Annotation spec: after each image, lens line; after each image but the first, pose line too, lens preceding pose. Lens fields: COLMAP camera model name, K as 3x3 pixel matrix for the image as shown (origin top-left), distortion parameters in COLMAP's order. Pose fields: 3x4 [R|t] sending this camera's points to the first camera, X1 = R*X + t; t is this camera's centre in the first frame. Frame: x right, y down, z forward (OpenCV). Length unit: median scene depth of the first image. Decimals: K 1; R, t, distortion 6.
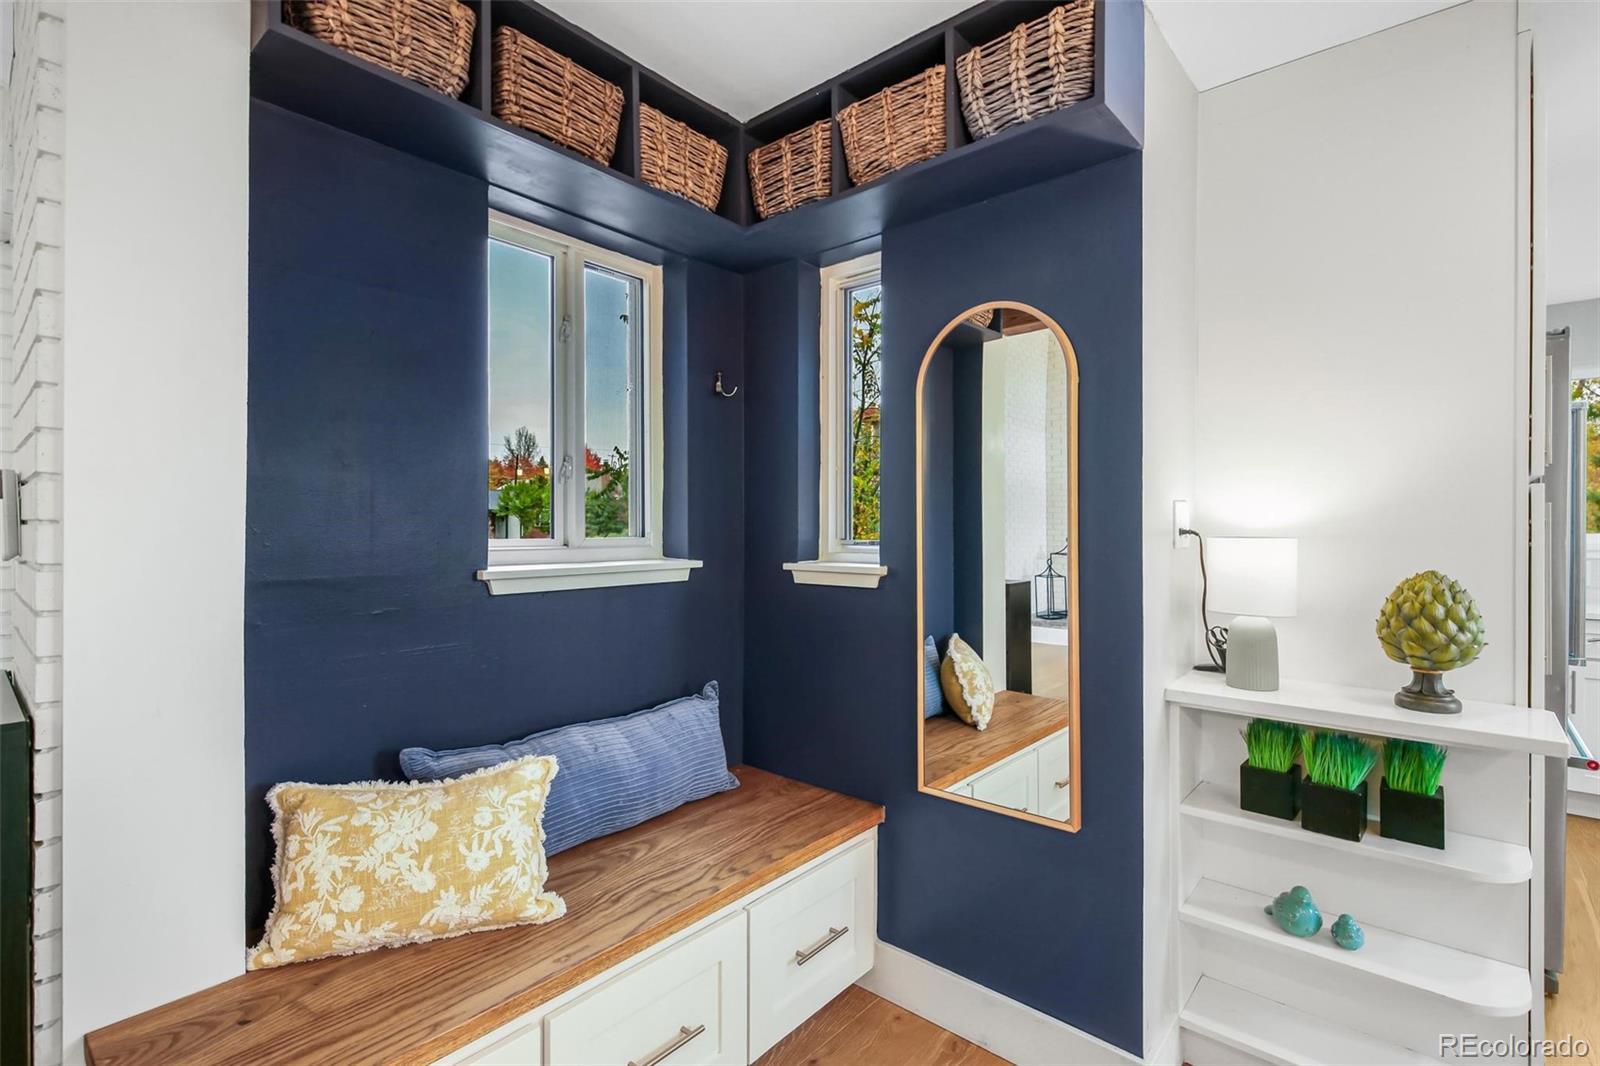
lens RADIAL K [[739.3, 0, 816.9], [0, 739.3, 523.5], [0, 0, 1]] dist [0.000895, -0.000192]
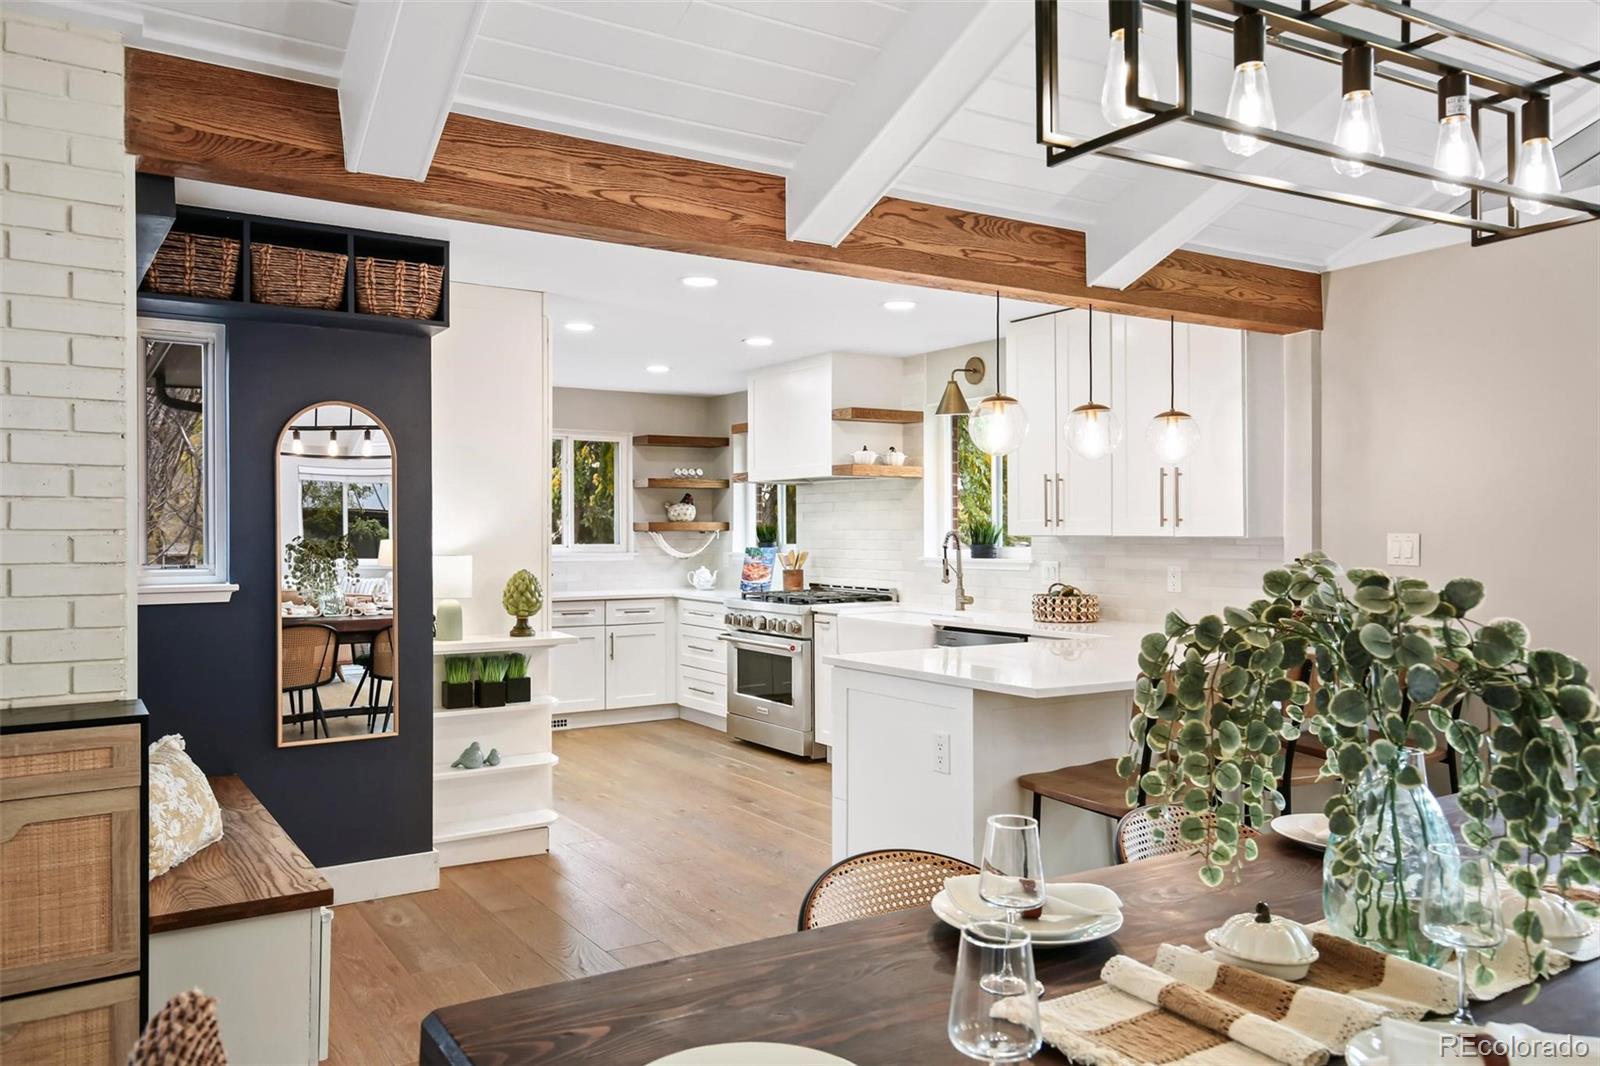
lens RADIAL K [[1159.7, 0, 741.9], [0, 1159.7, 533.9], [0, 0, 1]] dist [0.002555, 0.070282]
pose [[0.326445, -0.005838, 0.945198, -1.795752], [0.000633, 0.999982, 0.005958, -0.047407], [-0.945216, -0.001347, 0.326443, -0.558793]]
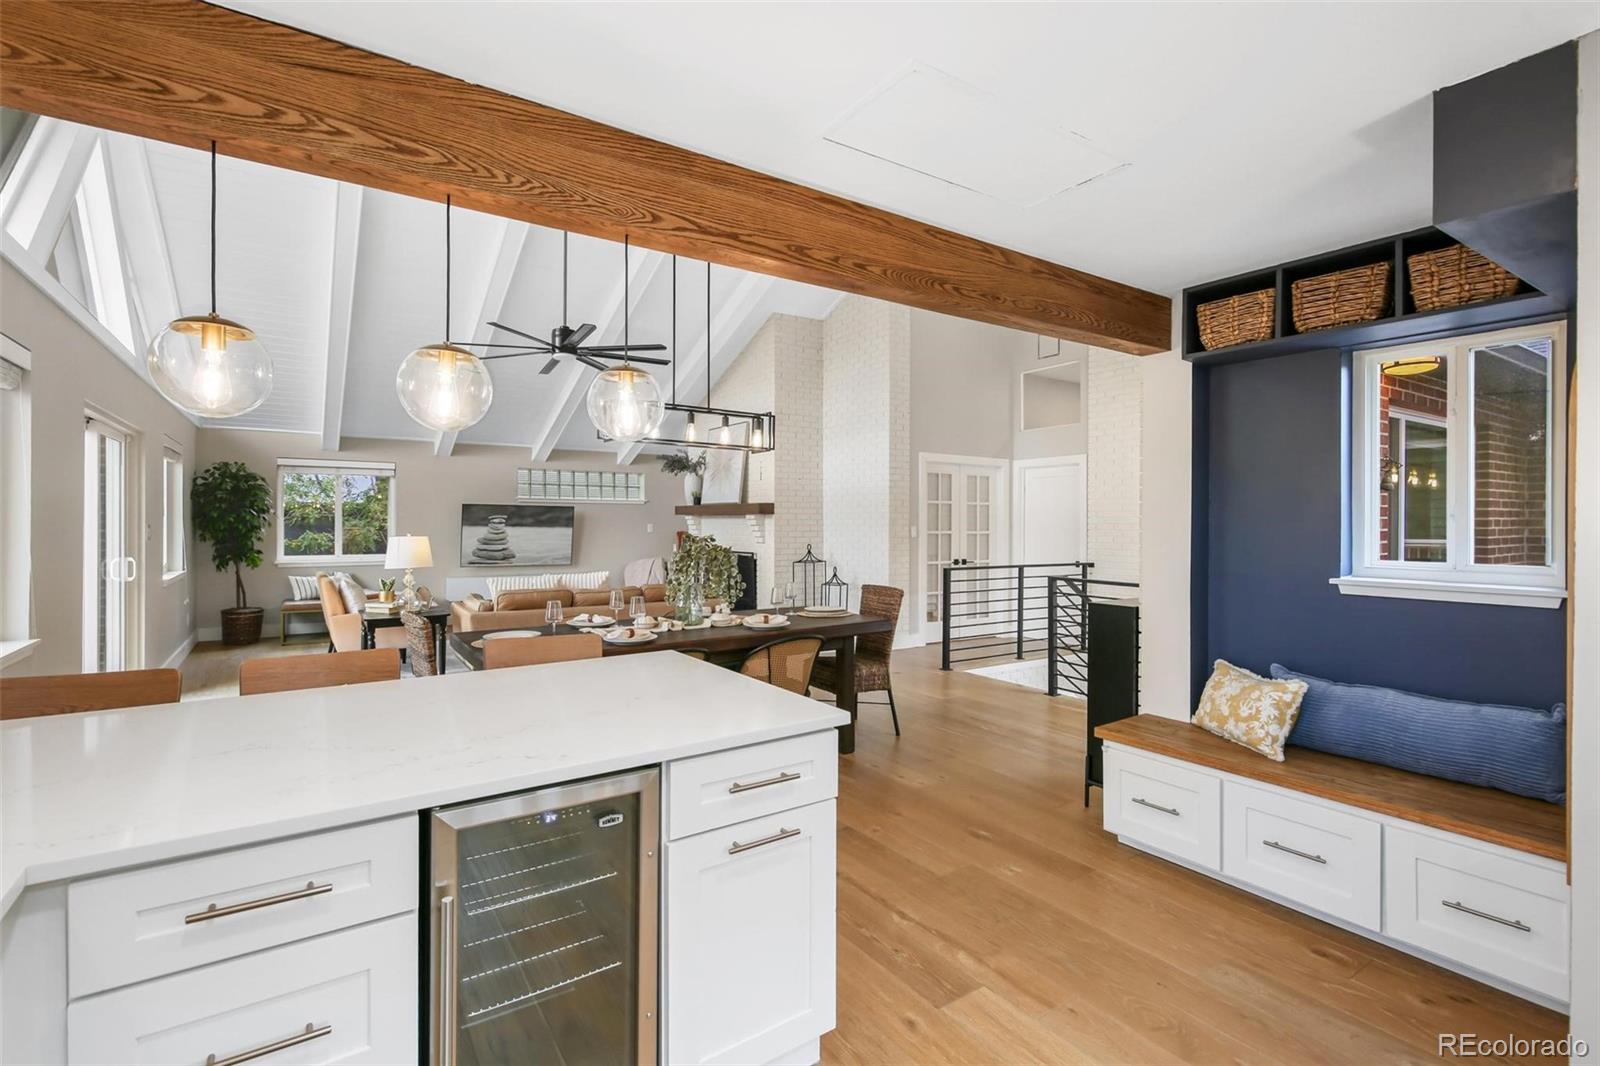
lens RADIAL K [[727.0, 0, 797.7], [0, 727.0, 524.2], [0, 0, 1]] dist [0.002072, -0.000230]
pose [[-0.261332, -0.000749, -0.965249, 1.501118], [-0.000774, 1.000000, -0.000567, -0.059841], [0.965249, 0.000599, -0.261333, 0.253582]]
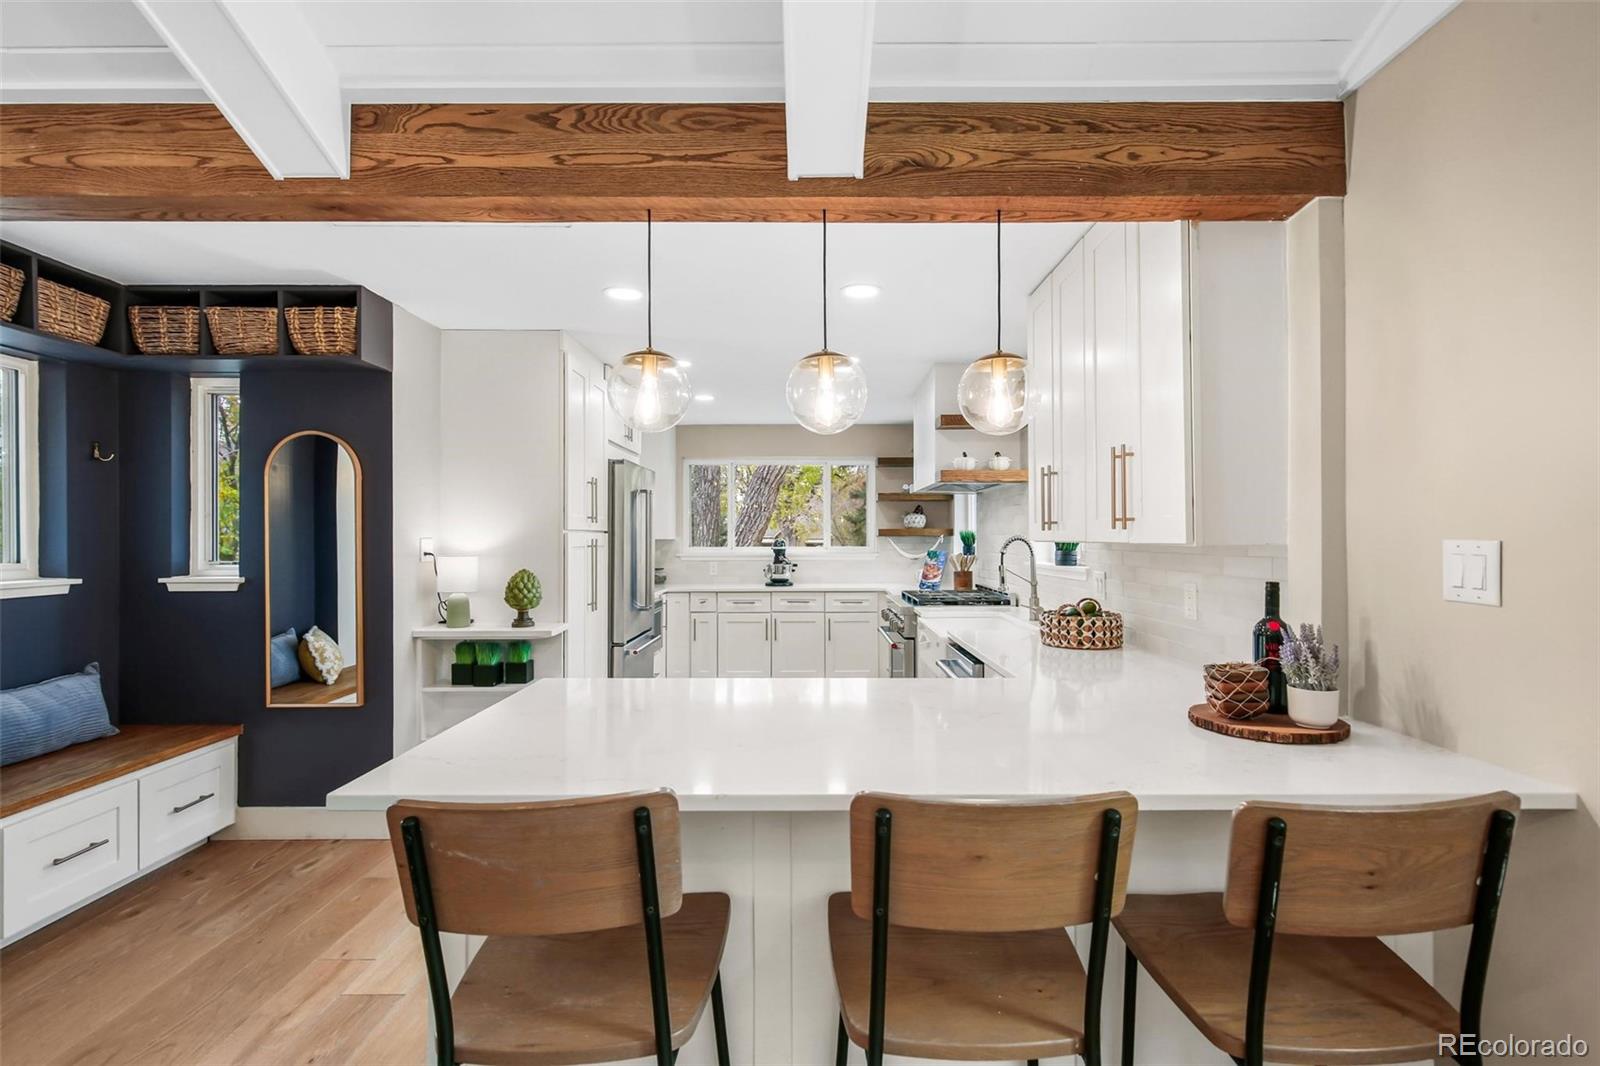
lens RADIAL K [[732.6, 0, 800.0], [0, 732.6, 533.0], [0, 0, 1]] dist [0.006687, -0.004200]
pose [[0.763546, -0.000512, 0.645753, -0.018107], [0.002461, 0.999995, -0.002117, -0.039898], [-0.645749, 0.003206, 0.763543, -1.230110]]
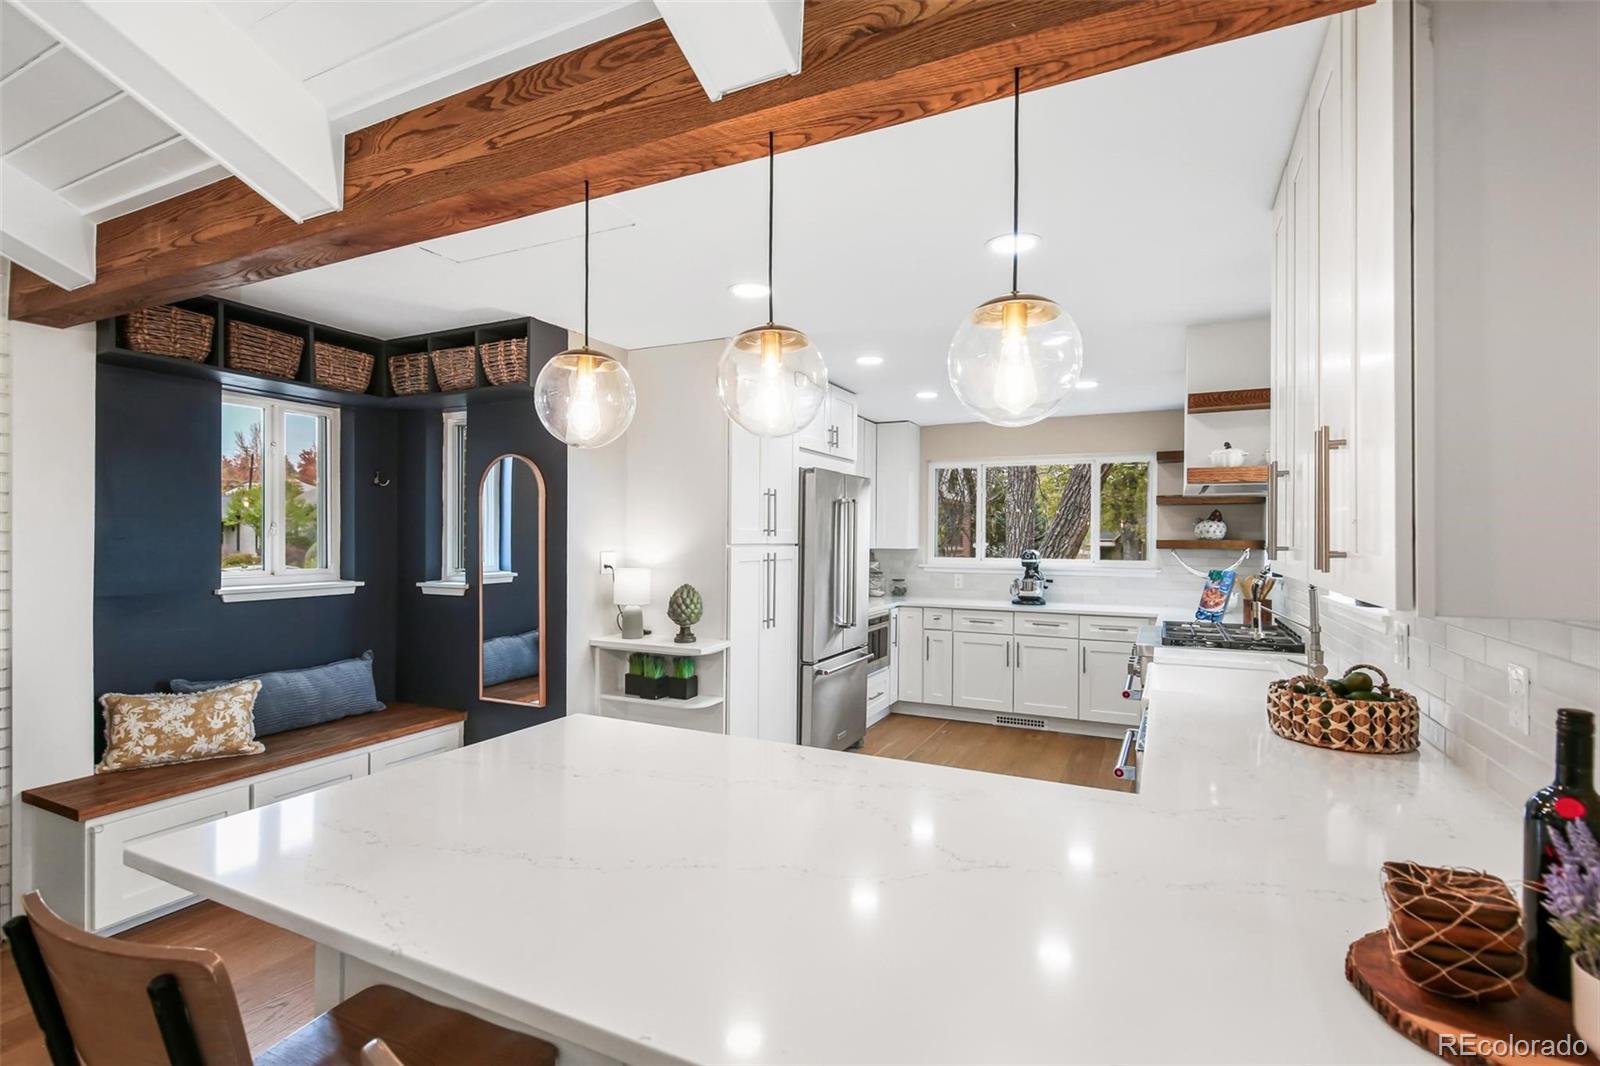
lens RADIAL K [[735.1, 0, 797.0], [0, 735.1, 538.7], [0, 0, 1]] dist [0.002668, -0.000916]
pose [[0.968375, 0.002563, 0.249485, 0.518706], [-0.003773, 0.999983, 0.004371, -0.081666], [-0.249470, -0.005174, 0.968369, -1.208620]]
